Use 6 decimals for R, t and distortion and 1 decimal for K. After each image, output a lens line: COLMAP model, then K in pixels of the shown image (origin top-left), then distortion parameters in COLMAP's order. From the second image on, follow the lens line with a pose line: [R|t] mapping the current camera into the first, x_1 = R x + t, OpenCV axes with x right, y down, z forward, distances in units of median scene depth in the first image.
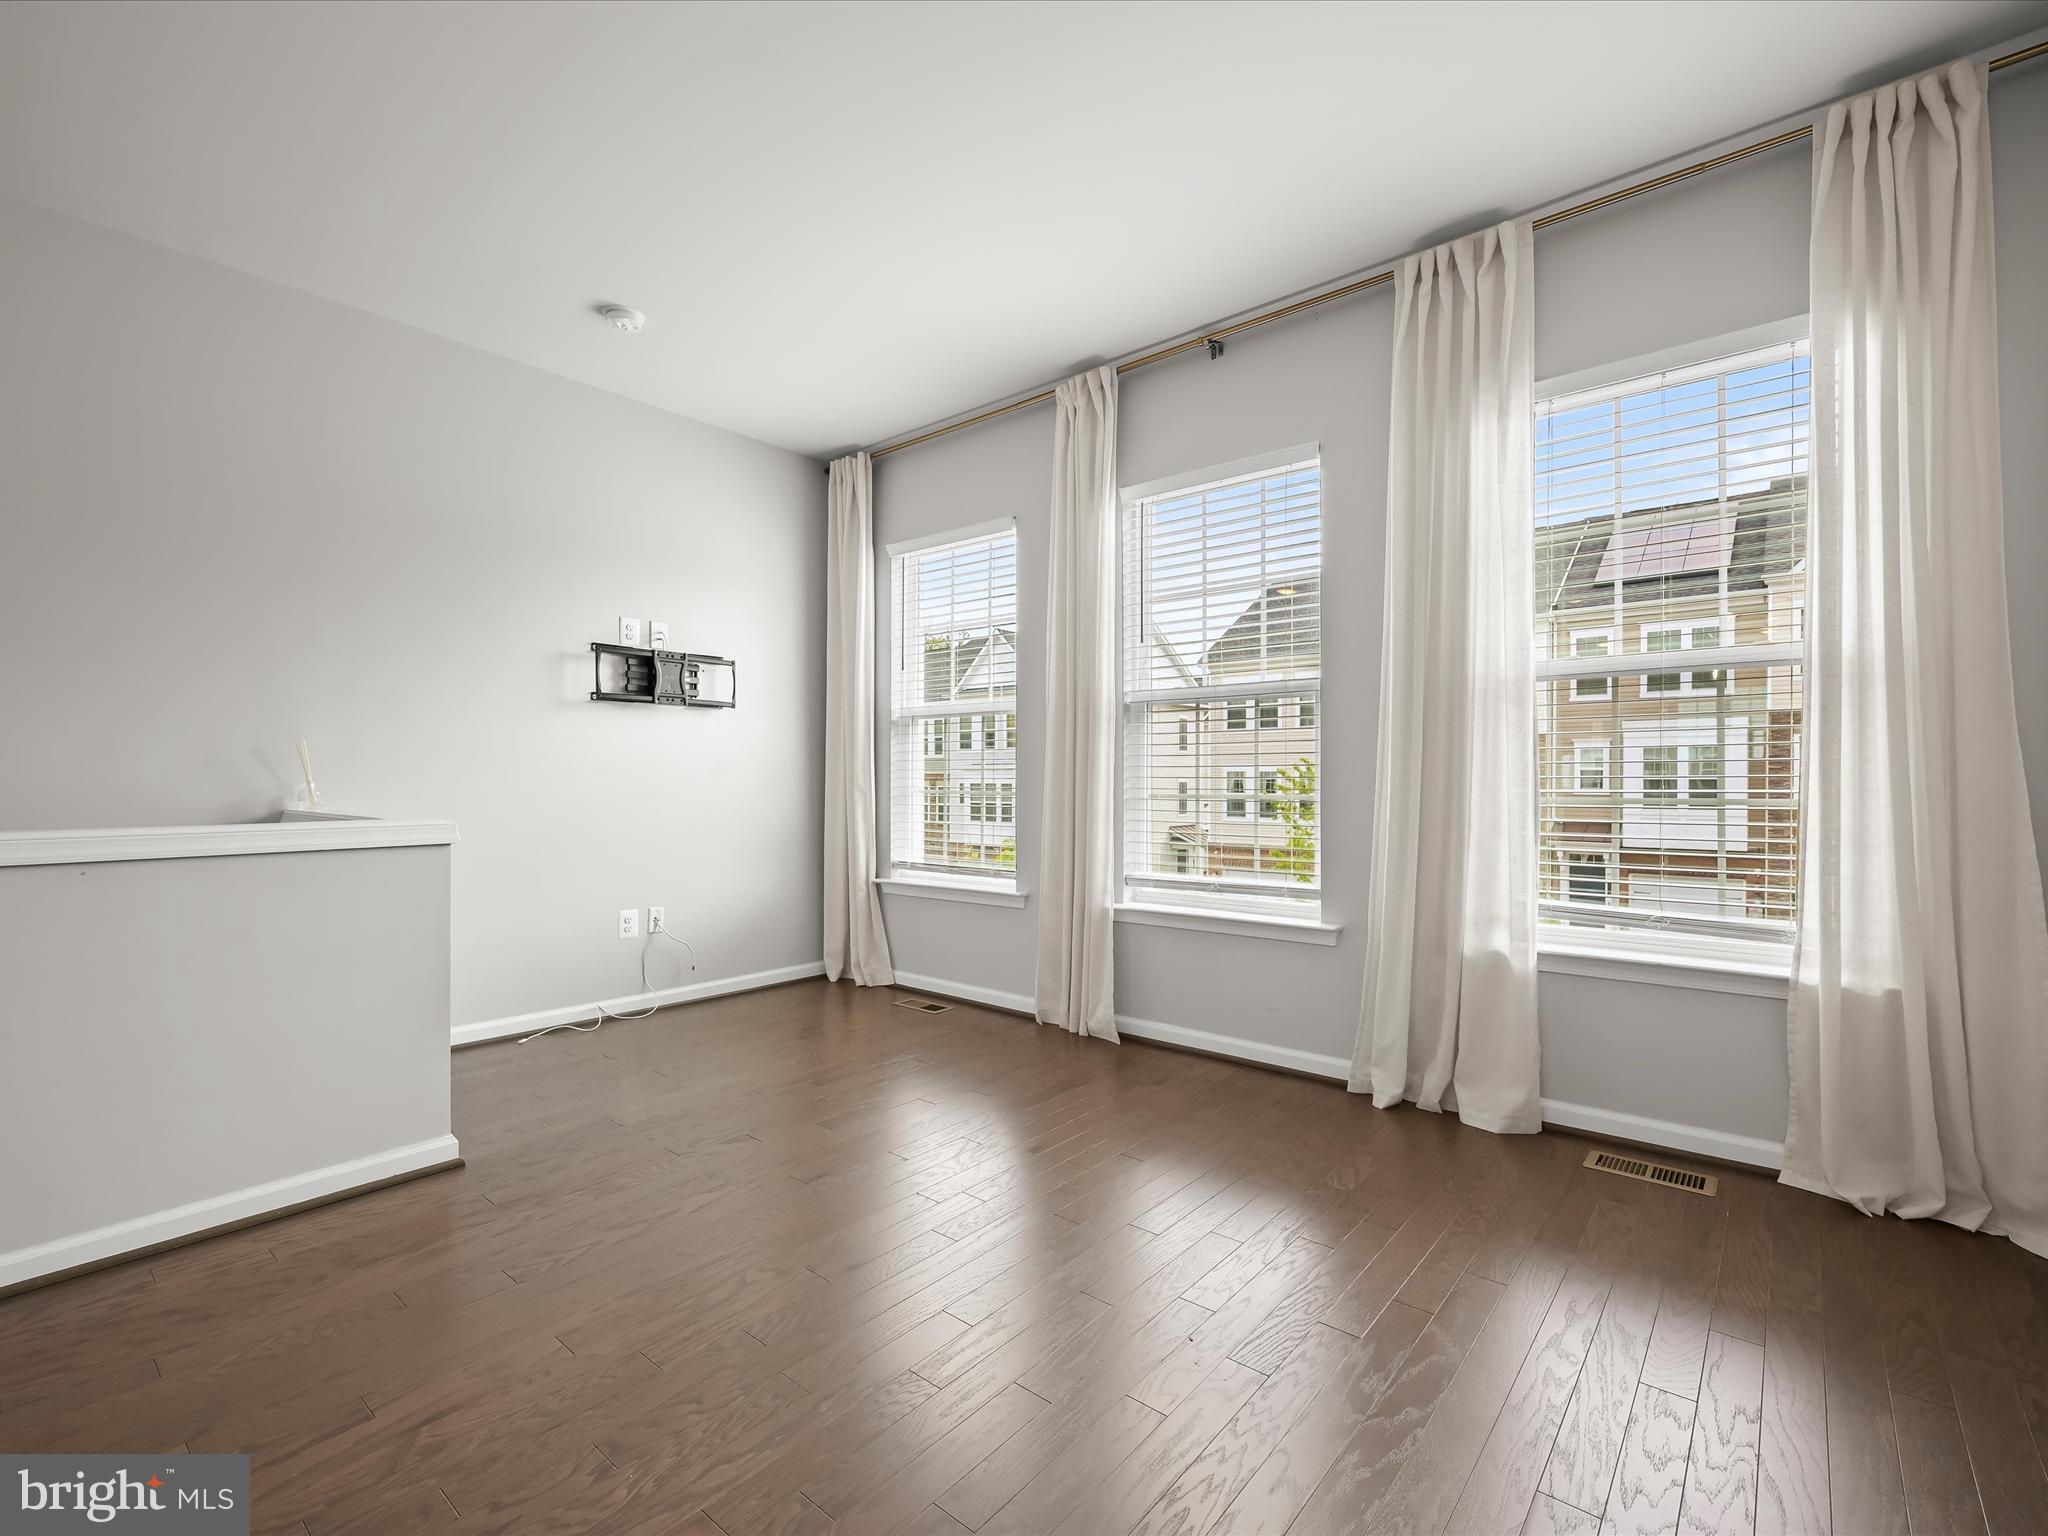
lens RADIAL K [[928.8, 0, 1016.7], [0, 928.8, 781.7], [0, 0, 1]] dist [-0.000953, -0.000867]
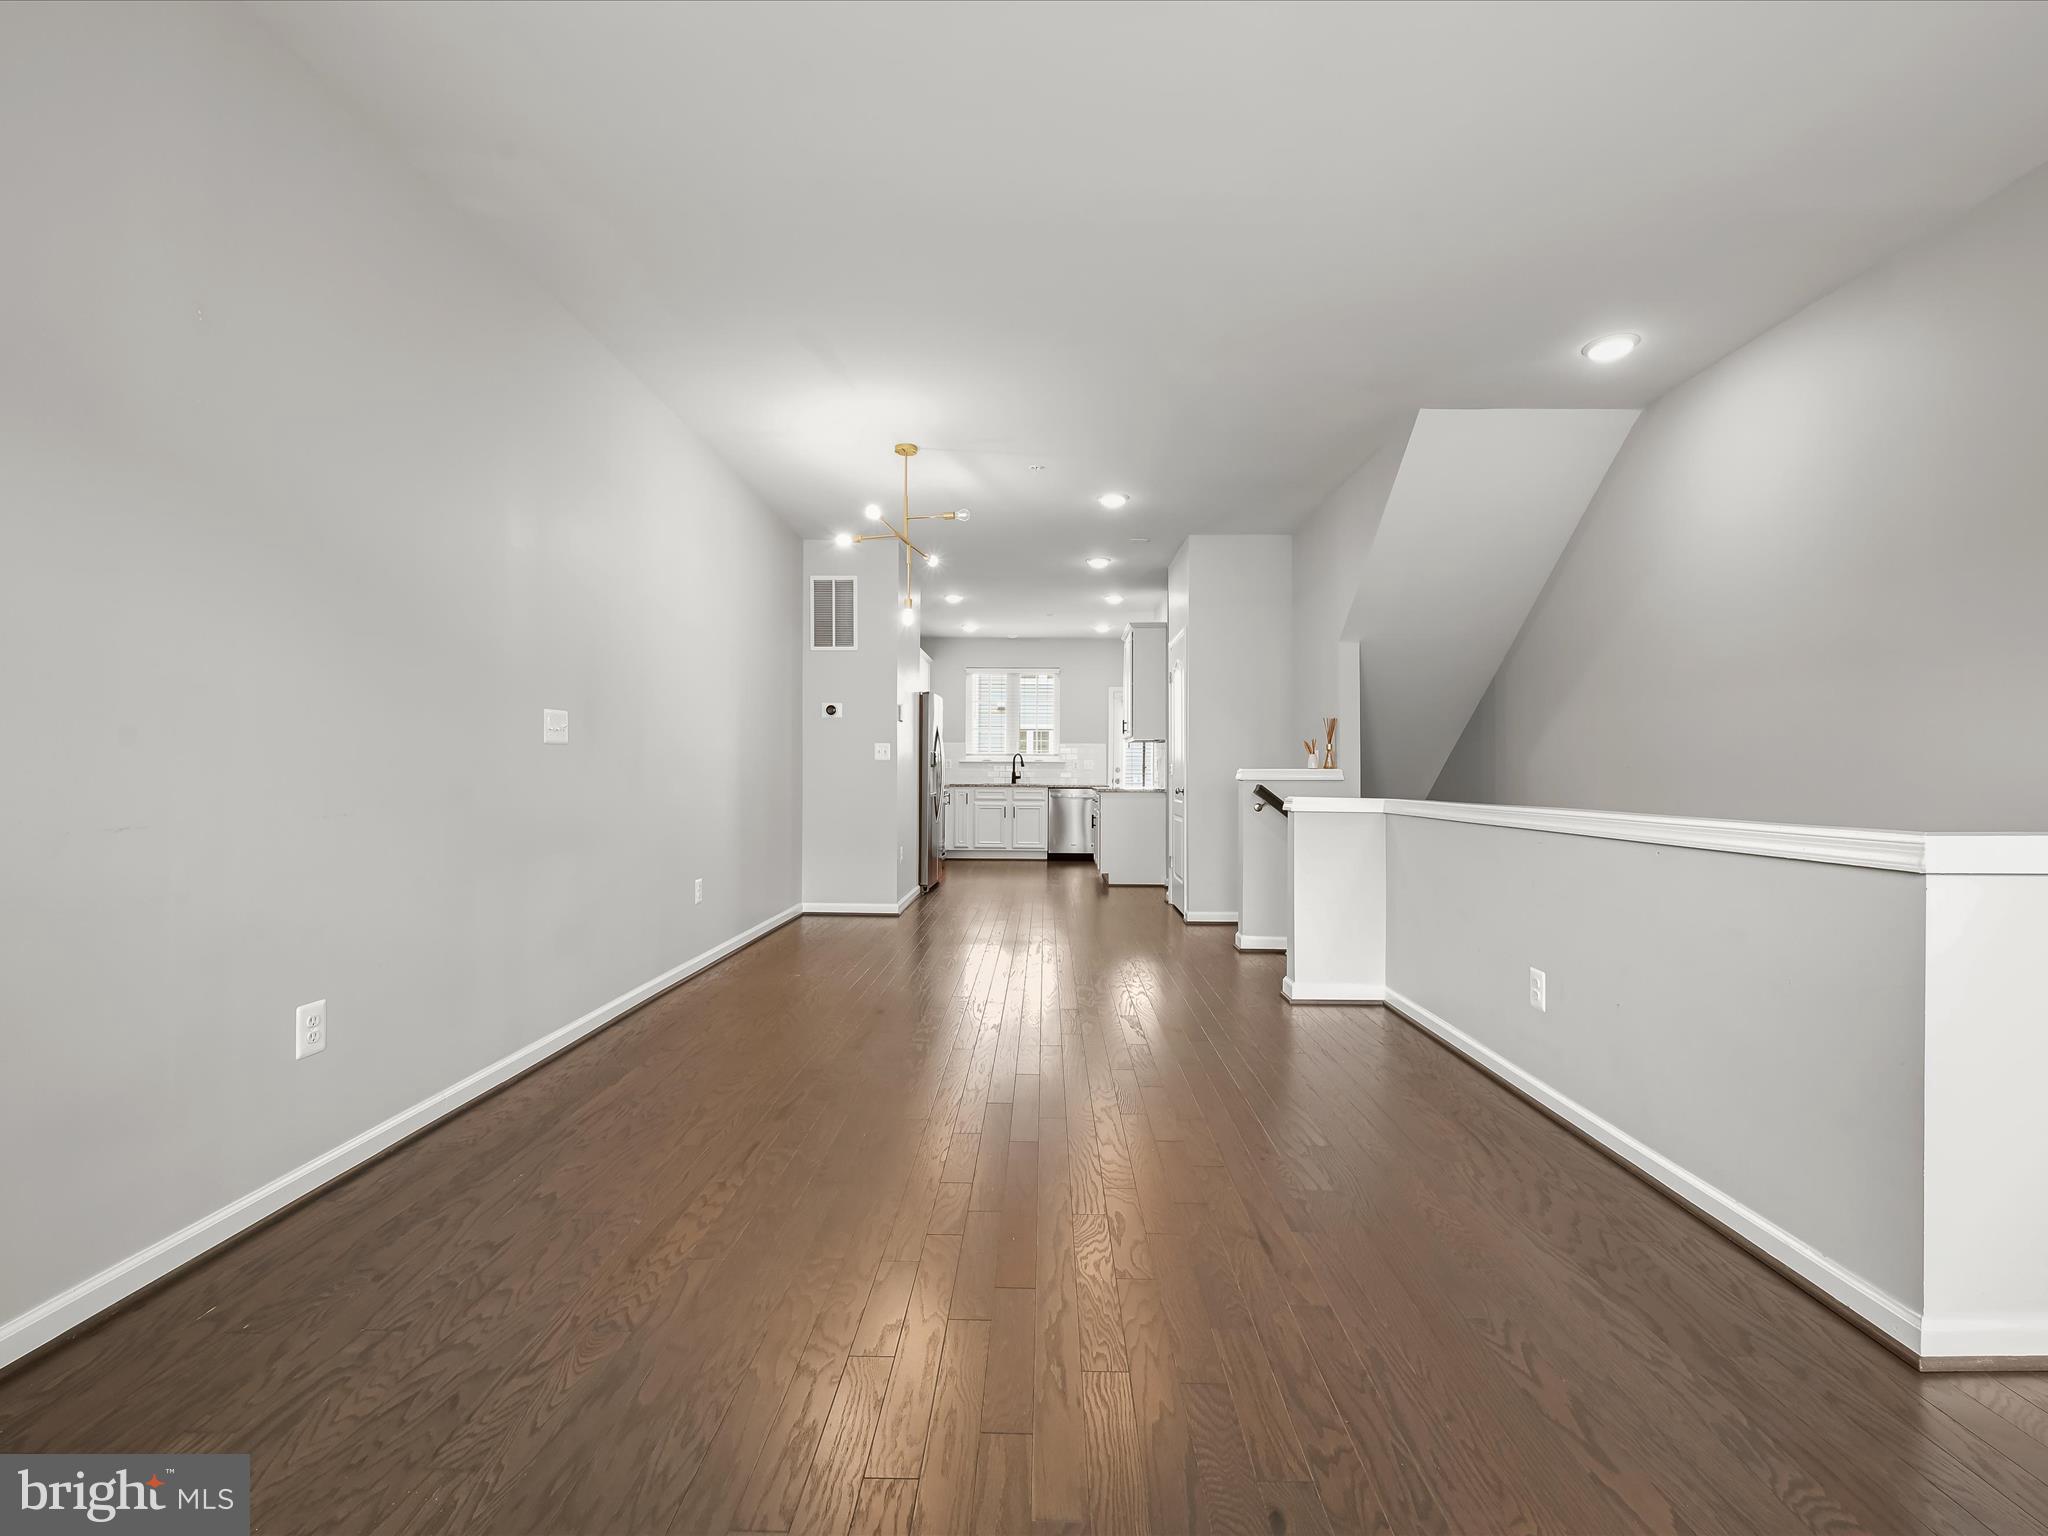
lens RADIAL K [[897.3, 0, 1024.6], [0, 897.3, 774.3], [0, 0, 1]] dist [-0.002931, -0.000230]
pose [[-0.774688, -0.005396, -0.632320, 0.235457], [-0.009570, 0.999949, 0.003192, -0.000144], [0.632271, 0.008524, -0.774701, 0.889545]]
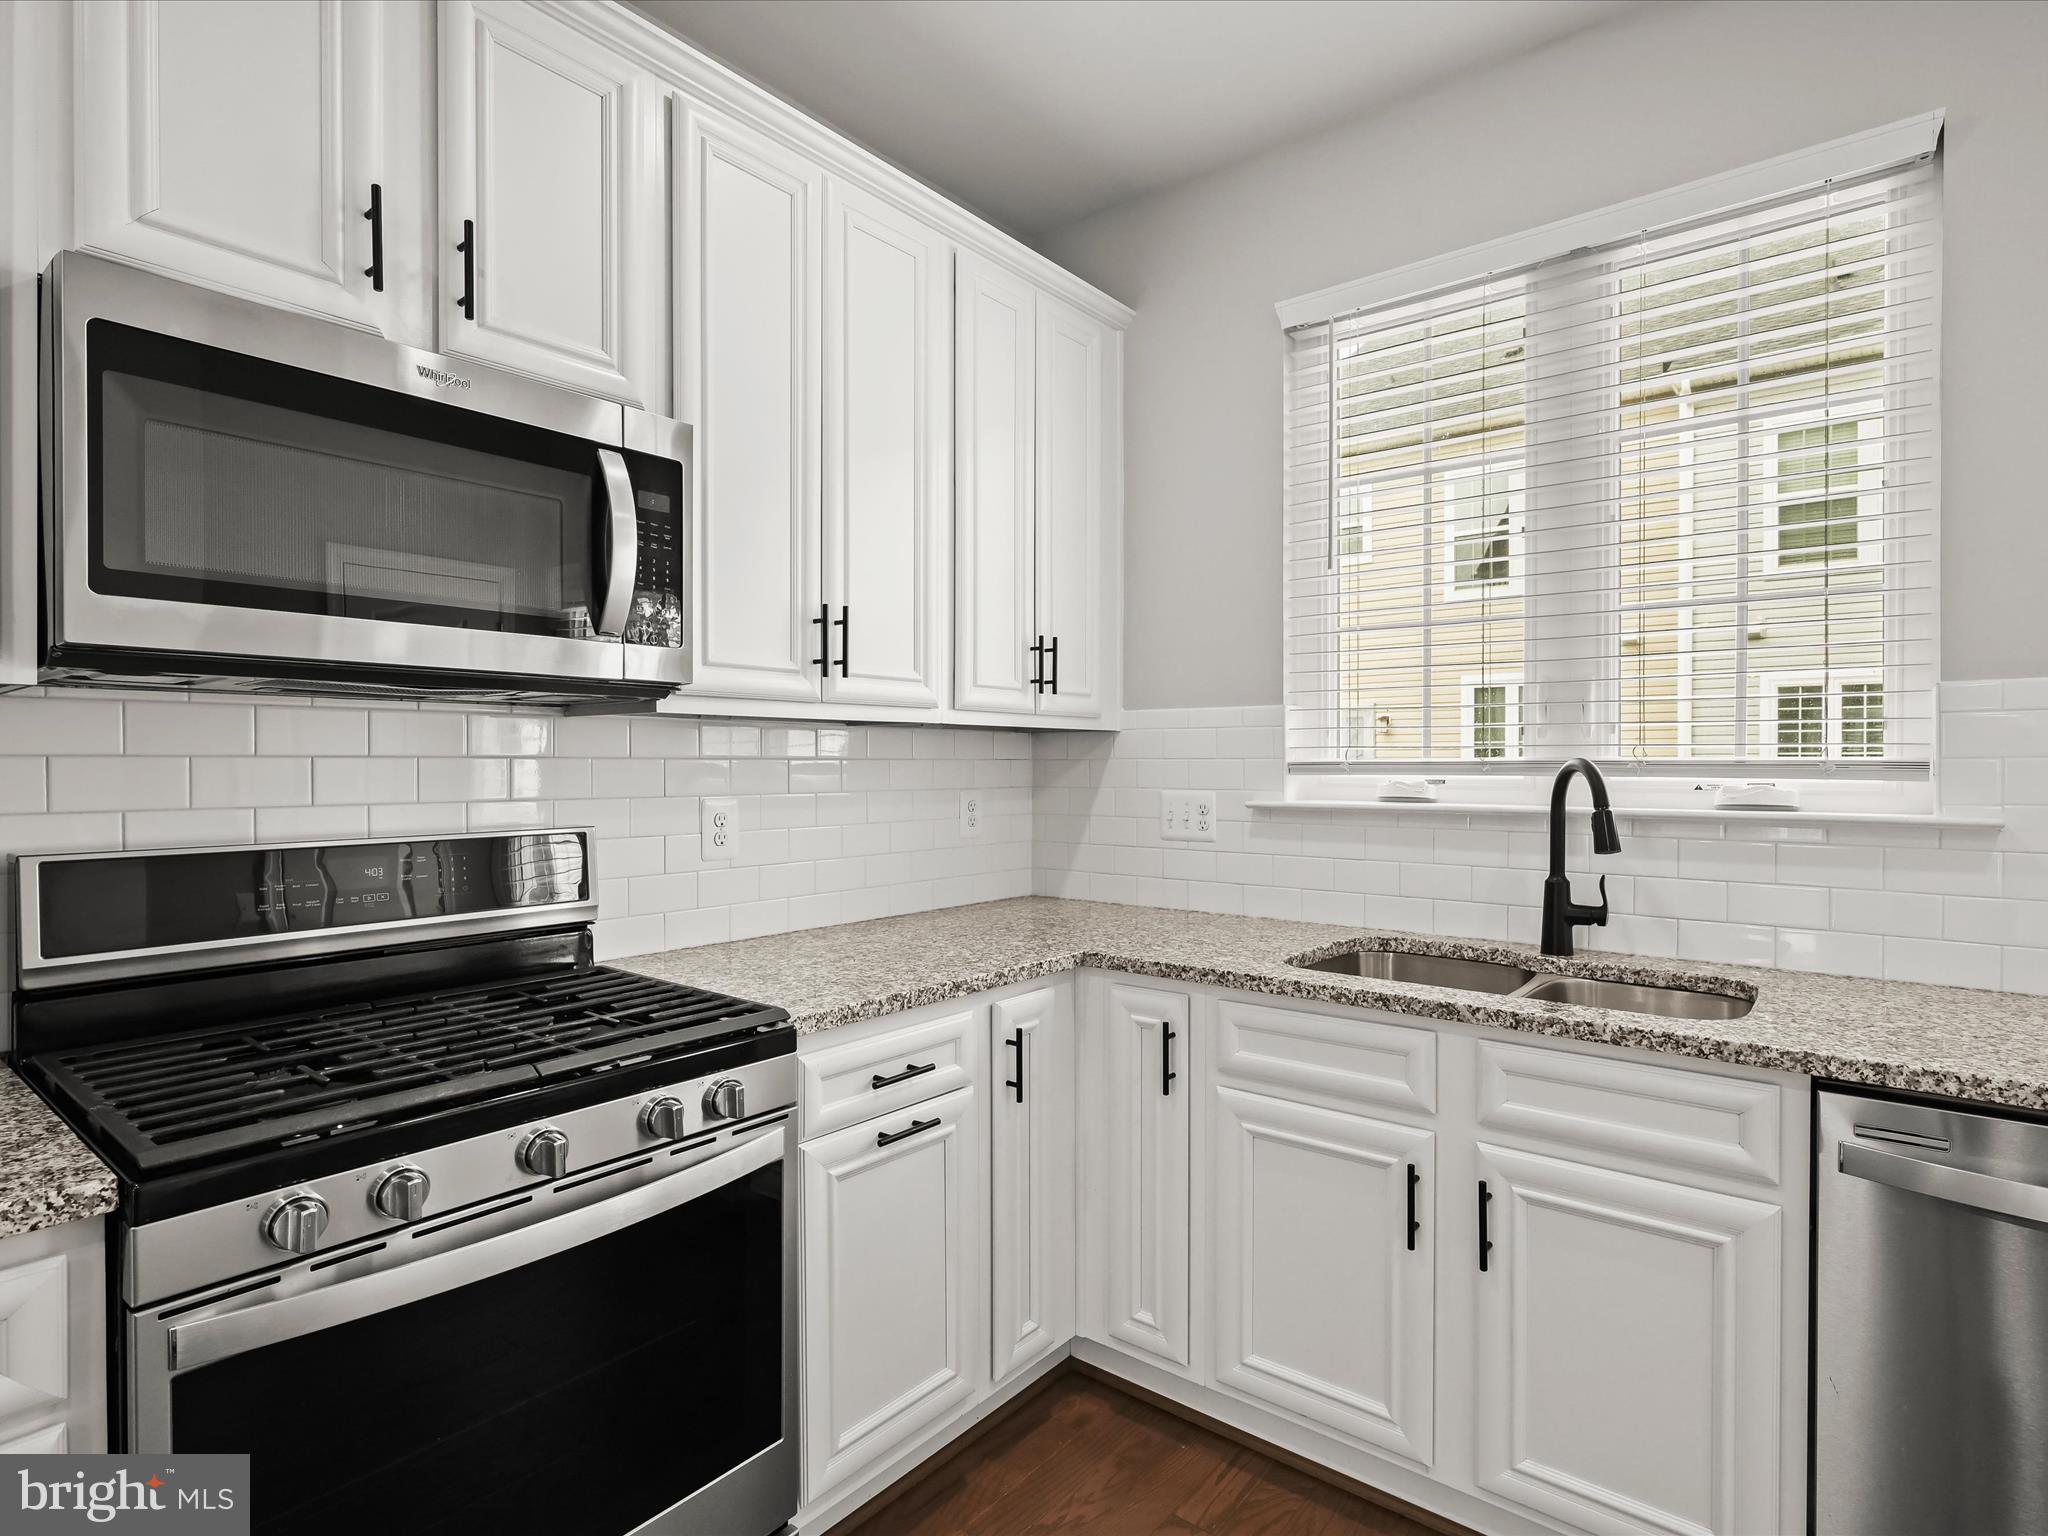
lens RADIAL K [[1076.9, 0, 1024.0], [0, 1076.9, 768.0], [0, 0, 1]] dist [-0.000004, -0.000256]
pose [[-0.999590, -0.000779, -0.028614, -1.666508], [-0.000994, 0.999972, 0.007482, -0.071951], [0.028607, 0.007508, -0.999563, -1.276942]]
